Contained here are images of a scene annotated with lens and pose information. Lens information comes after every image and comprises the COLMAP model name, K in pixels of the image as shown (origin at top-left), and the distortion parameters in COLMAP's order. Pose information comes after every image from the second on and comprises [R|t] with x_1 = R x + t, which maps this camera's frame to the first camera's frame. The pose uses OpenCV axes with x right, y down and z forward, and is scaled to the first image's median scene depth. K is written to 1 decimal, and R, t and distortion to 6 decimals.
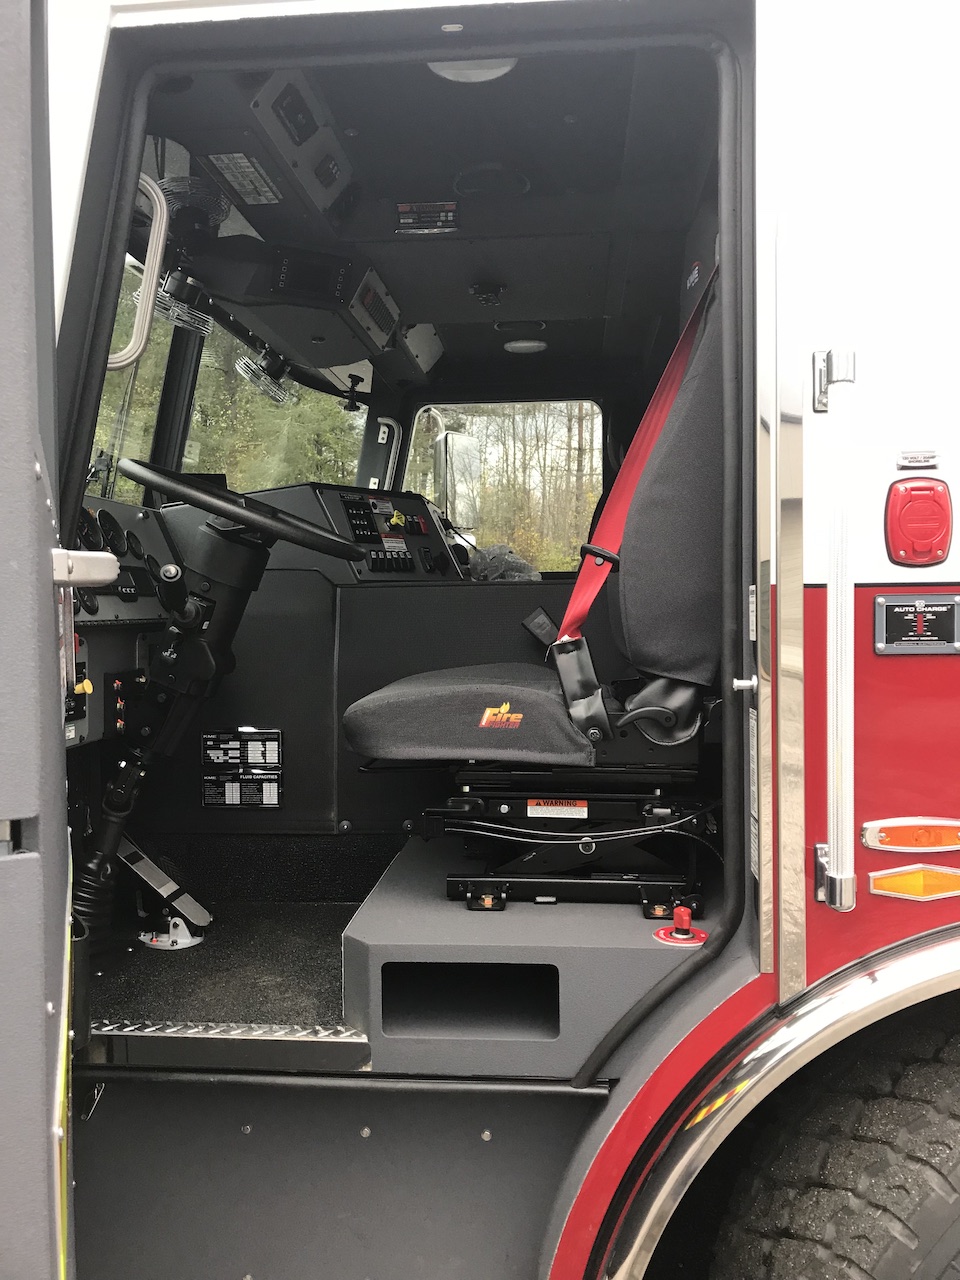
lens RADIAL K [[1050.5, 0, 481.0], [0, 1050.5, 657.4], [0, 0, 1]] dist [0.081872, -0.238425]
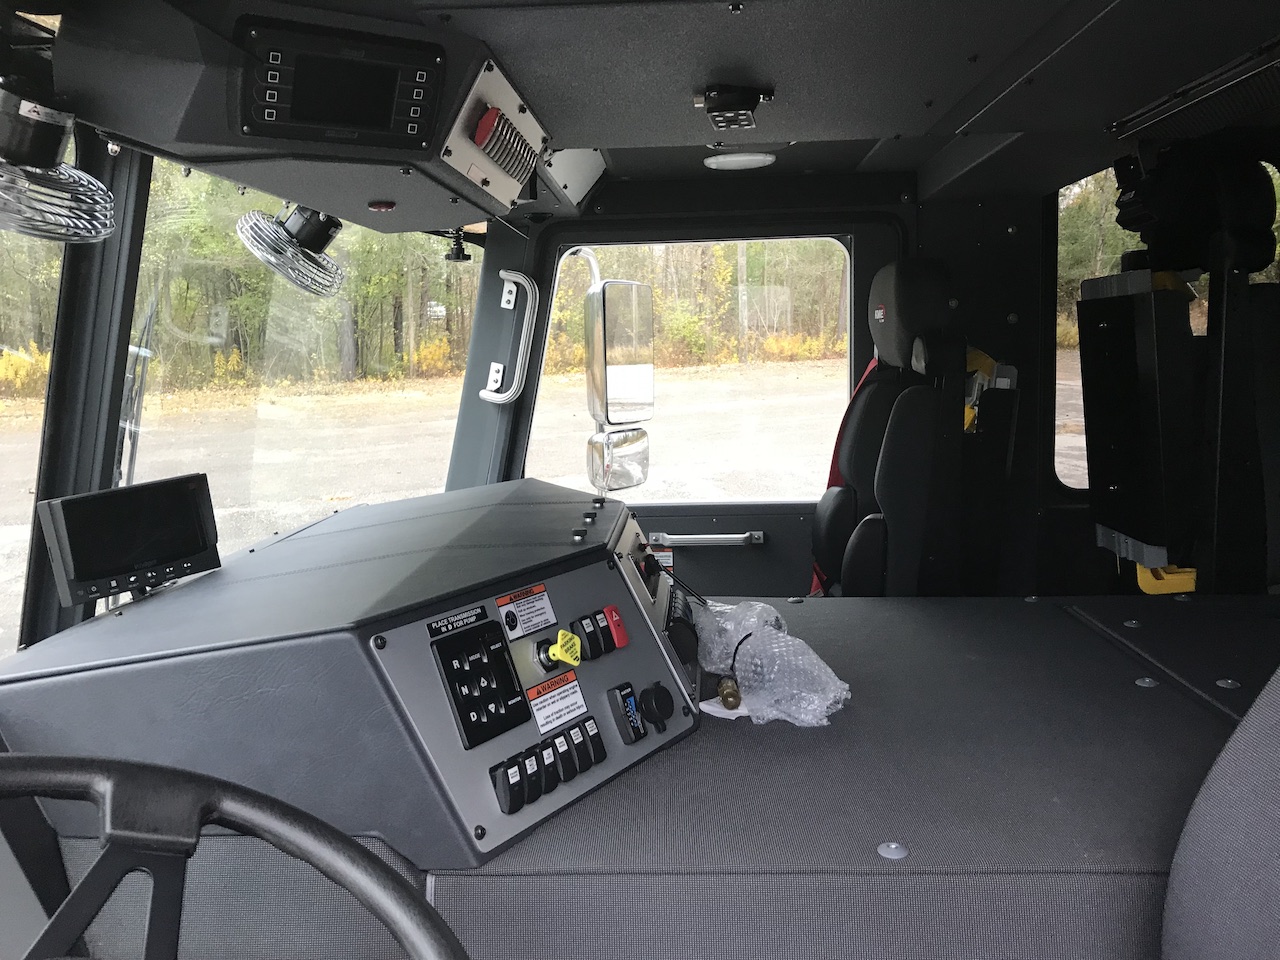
lens RADIAL K [[1058.2, 0, 657.4], [0, 1058.2, 478.7], [0, 0, 1]] dist [0.132197, -0.320921]
pose [[0.998467, -0.018113, 0.052296, -0.062437], [0.014515, 0.997553, 0.068388, -0.232813], [-0.053406, -0.067524, 0.996287, 0.557044]]
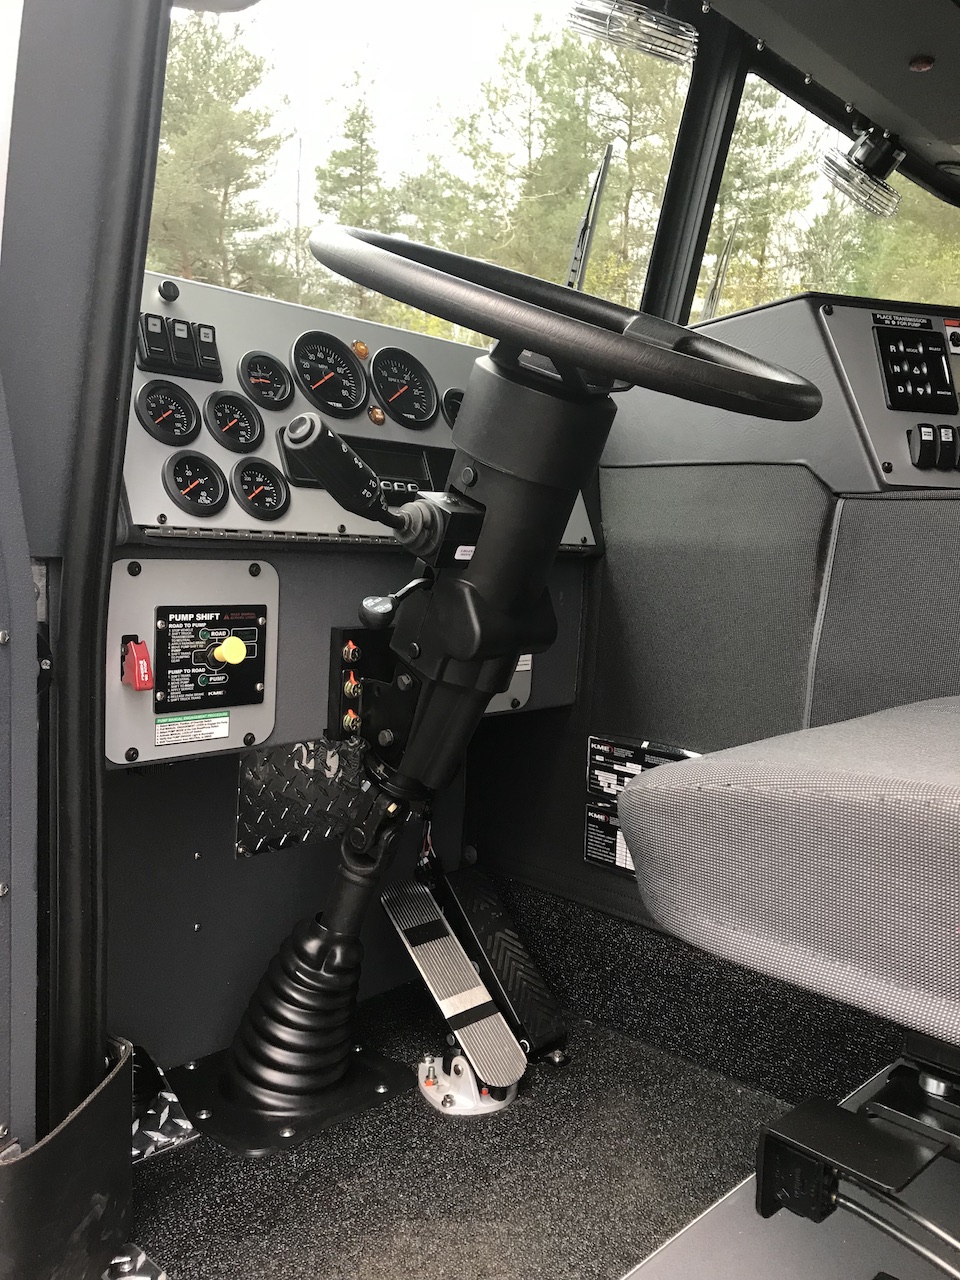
lens RADIAL K [[1062.8, 0, 481.7], [0, 1062.8, 641.2], [0, 0, 1]] dist [0.007653, 0.004935]
pose [[0.783367, 0.104158, -0.612770, 0.046640], [-0.080599, 0.994558, 0.066017, -0.017168], [0.616312, -0.002327, 0.787499, 0.462945]]
